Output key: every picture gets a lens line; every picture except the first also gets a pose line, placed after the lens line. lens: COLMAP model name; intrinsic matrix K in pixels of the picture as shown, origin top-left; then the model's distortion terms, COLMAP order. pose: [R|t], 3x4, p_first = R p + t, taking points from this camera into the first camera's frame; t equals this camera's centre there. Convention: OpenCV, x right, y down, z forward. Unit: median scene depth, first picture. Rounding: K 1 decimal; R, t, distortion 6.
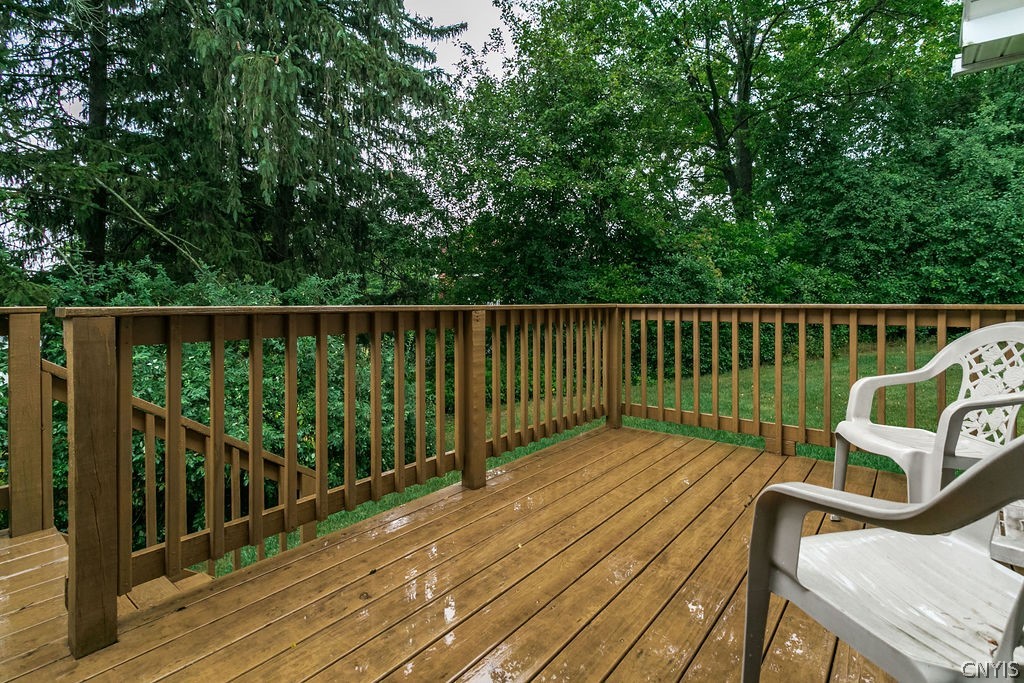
lens RADIAL K [[505.8, 0, 511.3], [0, 505.8, 306.3], [0, 0, 1]] dist [0.025881, 0.000347]
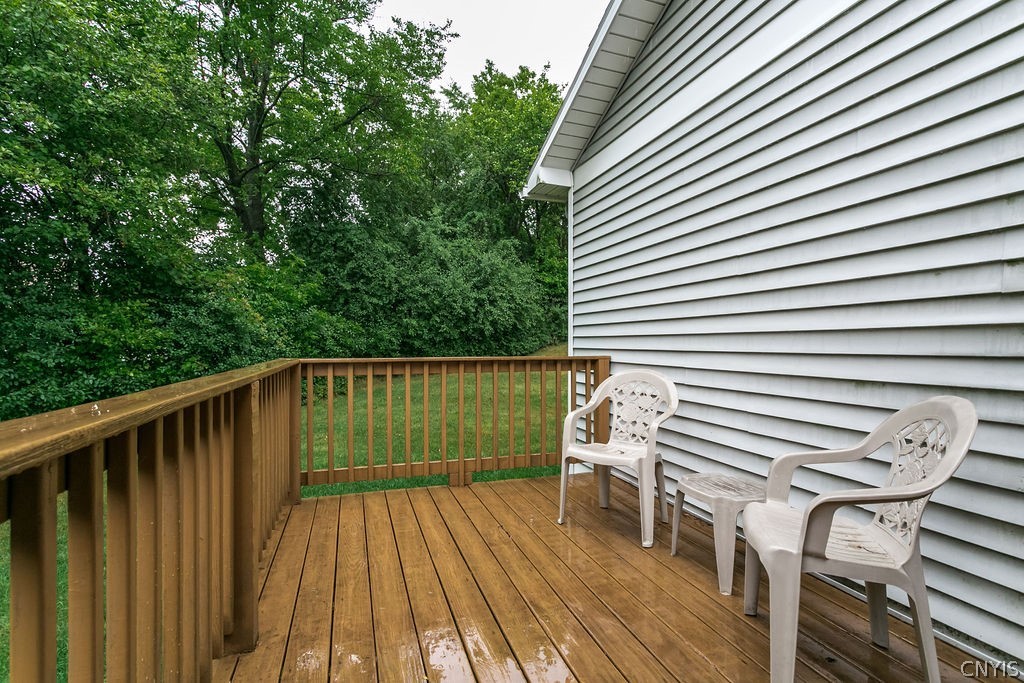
lens RADIAL K [[492.3, 0, 512.0], [0, 492.3, 341.5], [0, 0, 1]] dist [0.000986, 0.000139]
pose [[0.546435, 0.000915, 0.837501, -0.101001], [0.007770, 0.999951, -0.006161, -0.008988], [-0.837466, 0.009874, 0.546401, 0.082542]]
